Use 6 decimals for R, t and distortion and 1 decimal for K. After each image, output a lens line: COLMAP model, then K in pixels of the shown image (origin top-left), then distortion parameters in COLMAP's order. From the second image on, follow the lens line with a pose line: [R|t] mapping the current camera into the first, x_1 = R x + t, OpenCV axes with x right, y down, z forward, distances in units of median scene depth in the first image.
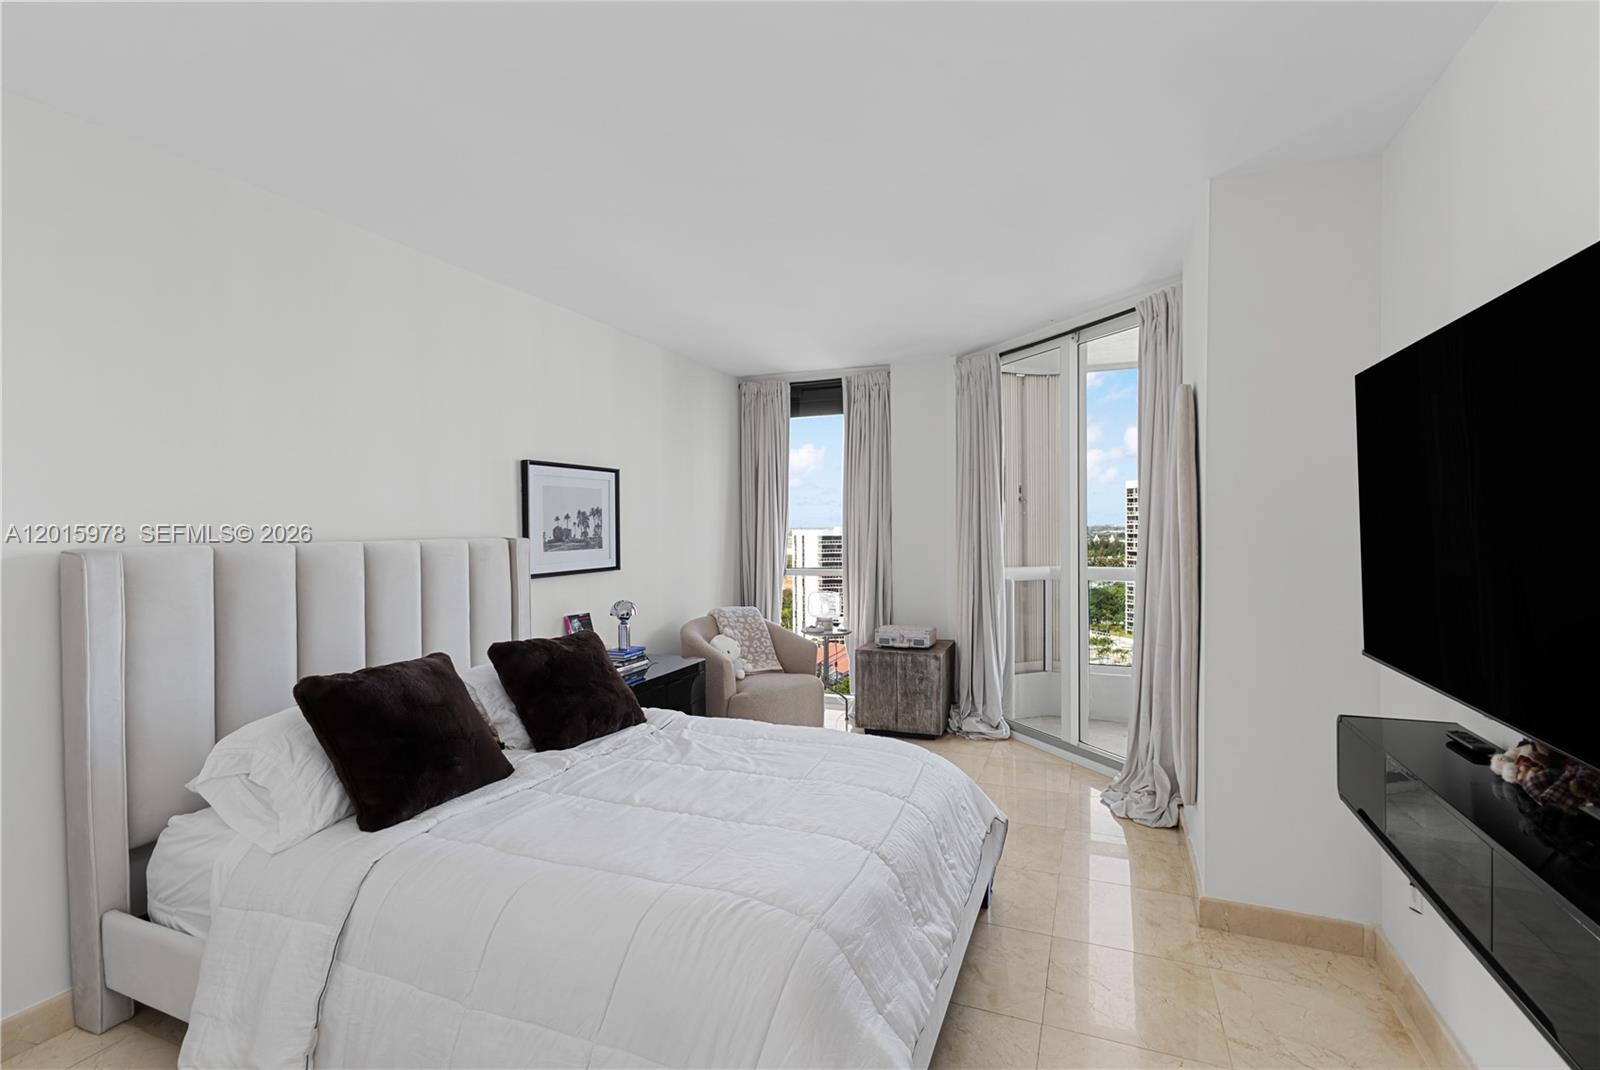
lens RADIAL K [[755.7, 0, 804.7], [0, 755.7, 521.9], [0, 0, 1]] dist [0.018119, -0.000042]
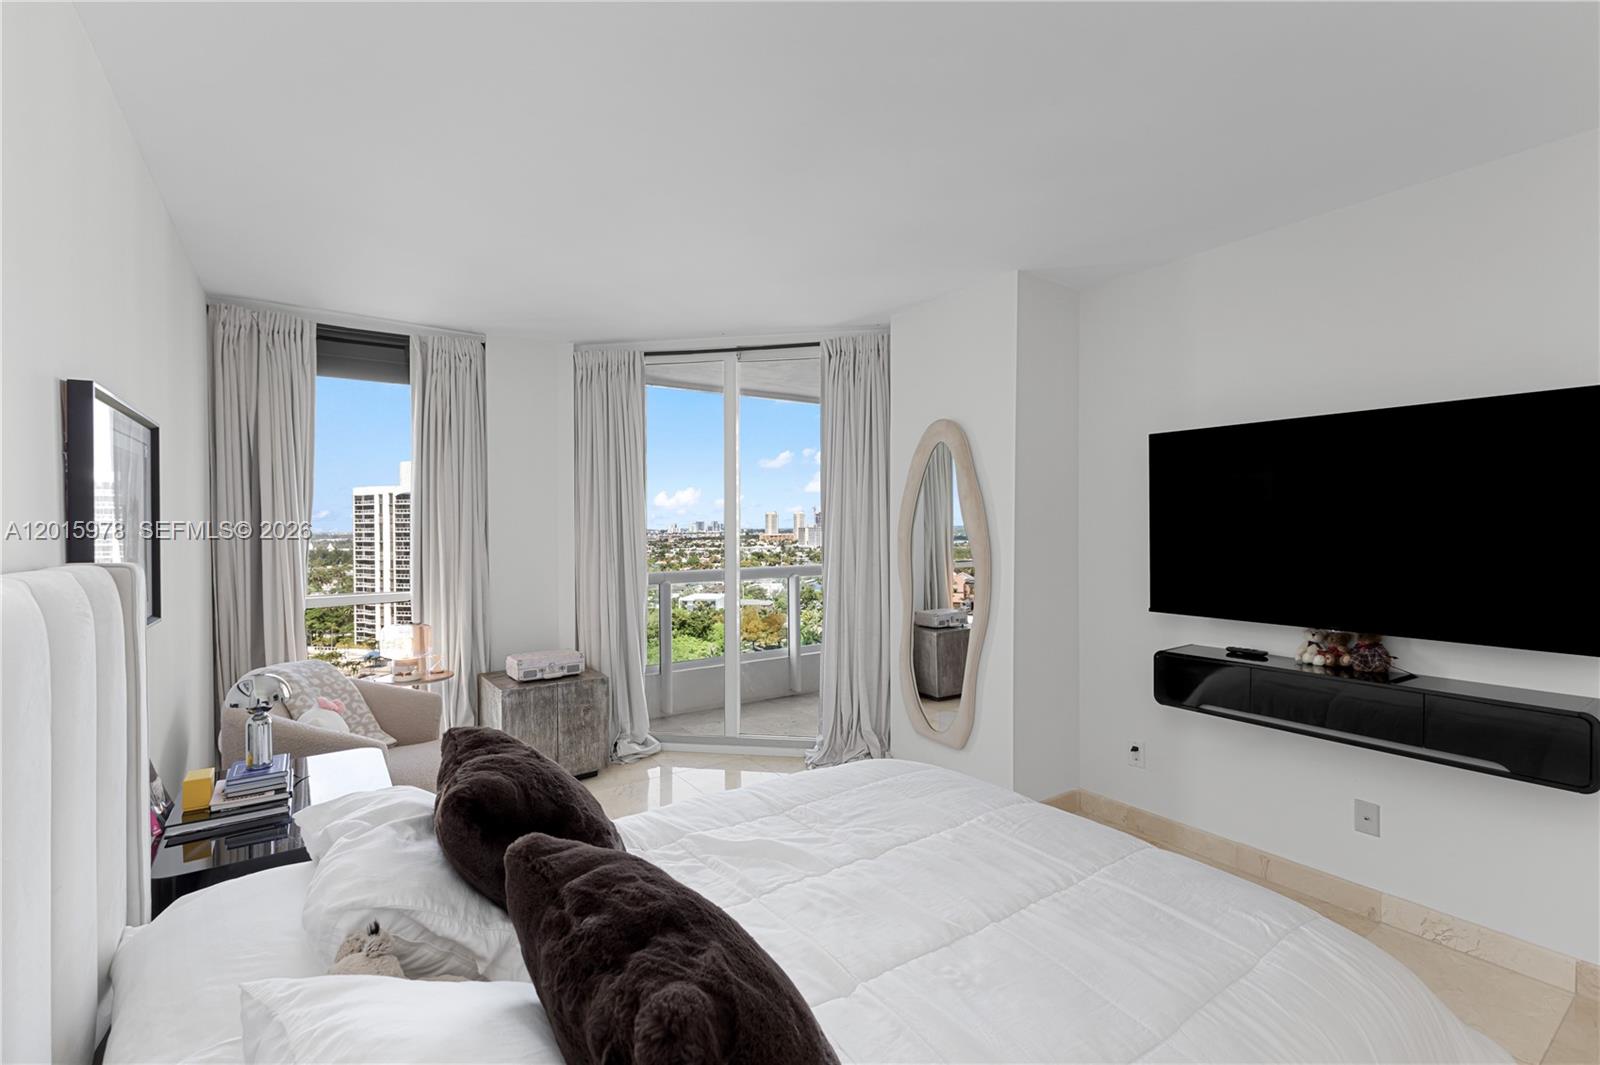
lens RADIAL K [[703.8, 0, 799.5], [0, 703.8, 521.2], [0, 0, 1]] dist [0.016831, -0.000188]
pose [[0.544907, 0.008330, 0.838455, -0.366053], [0.001799, 0.999937, -0.011103, 0.001940], [-0.838495, 0.007558, 0.544857, 0.332646]]
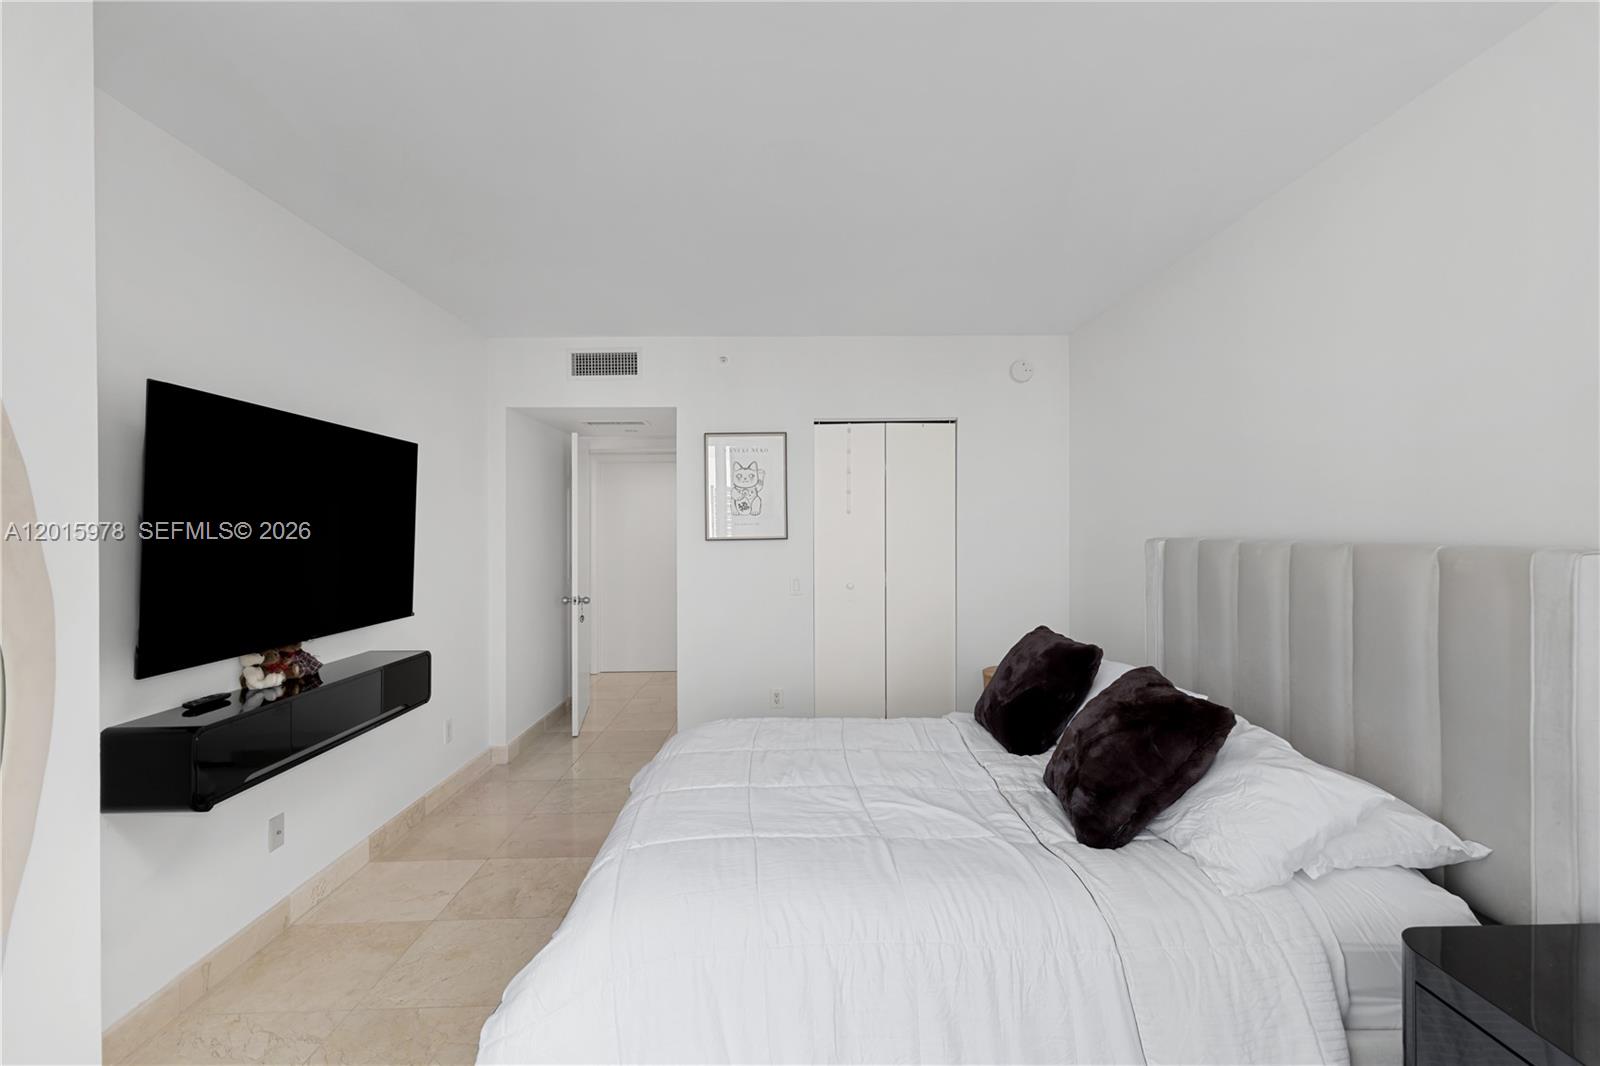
lens RADIAL K [[693.8, 0, 800.0], [0, 693.8, 533.0], [0, 0, 1]] dist [0.013155, -0.000542]
pose [[-0.918419, 0.015053, -0.395321, 0.136217], [0.013700, 0.999887, 0.006244, 0.001285], [0.395371, 0.000319, -0.918522, 0.864275]]
